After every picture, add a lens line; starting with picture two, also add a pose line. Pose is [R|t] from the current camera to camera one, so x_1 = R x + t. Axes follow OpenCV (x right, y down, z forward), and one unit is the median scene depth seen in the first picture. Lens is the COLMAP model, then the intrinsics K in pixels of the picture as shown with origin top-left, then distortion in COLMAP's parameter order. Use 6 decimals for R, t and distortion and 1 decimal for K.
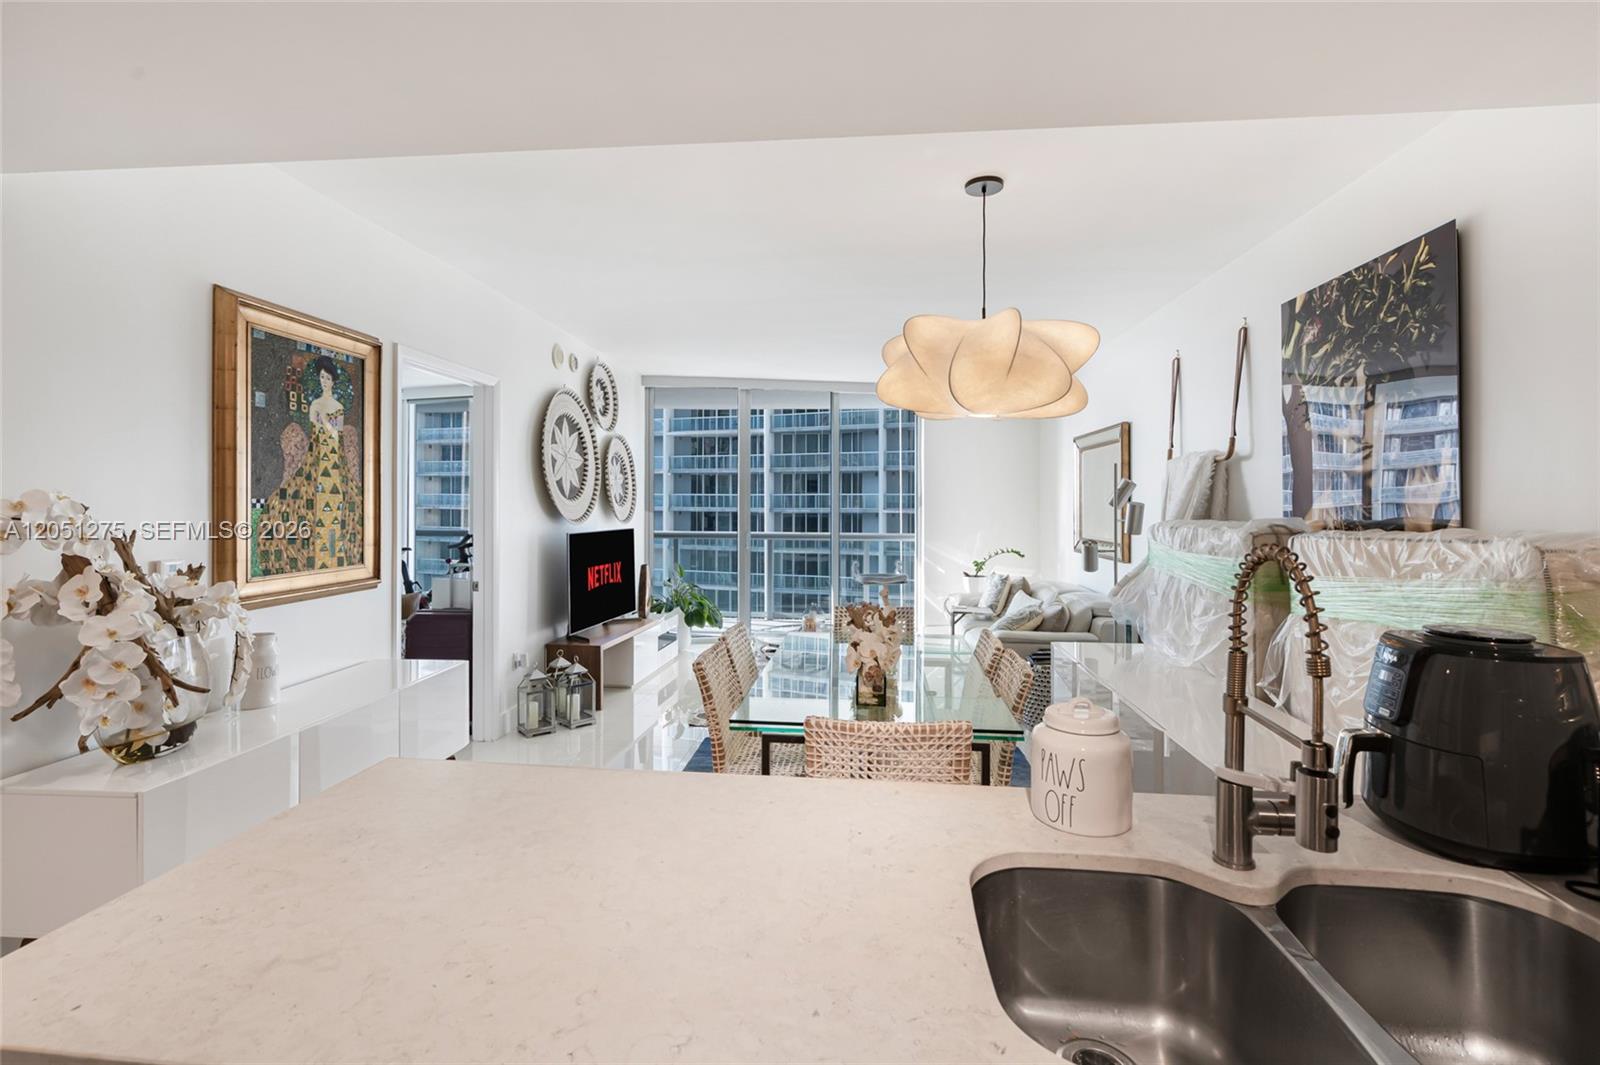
lens RADIAL K [[732.1, 0, 794.4], [0, 732.1, 498.6], [0, 0, 1]] dist [0.001251, 0.000655]
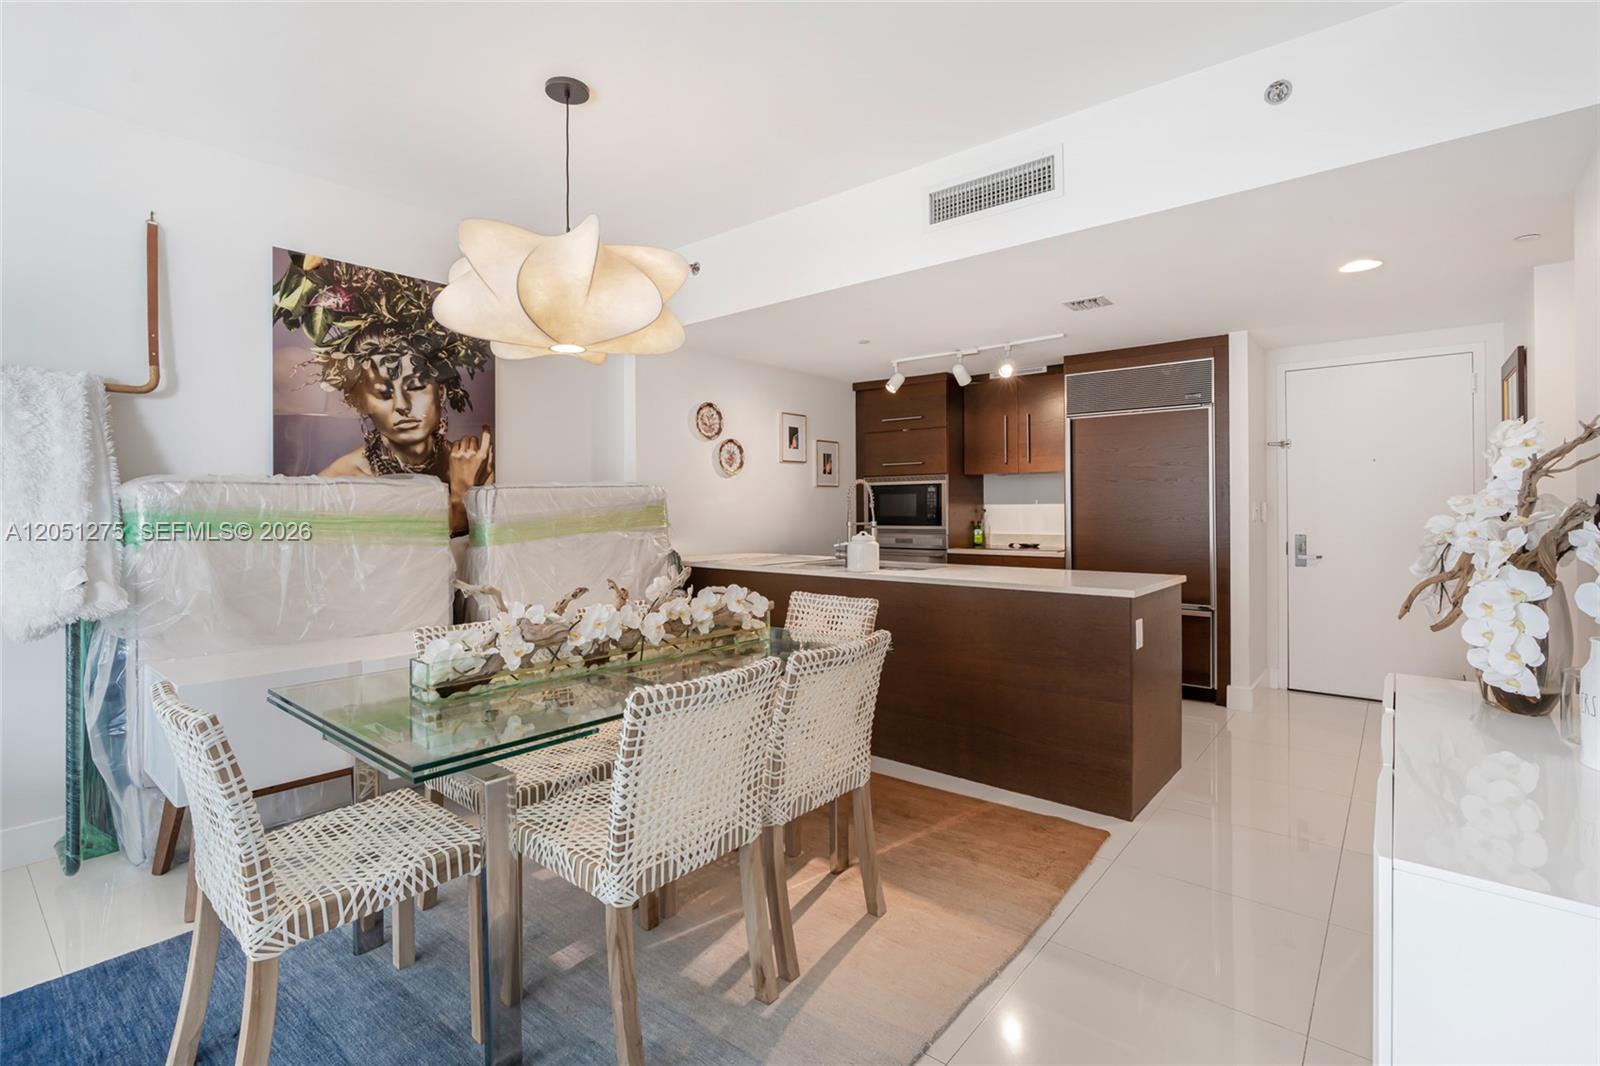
lens RADIAL K [[738.2, 0, 788.9], [0, 738.2, 505.9], [0, 0, 1]] dist [-0.009935, 0.000202]
pose [[-0.825632, 0.001286, 0.564207, -0.458471], [-0.001991, 0.999985, -0.005192, 0.078865], [-0.564205, -0.005410, -0.825617, 1.571514]]
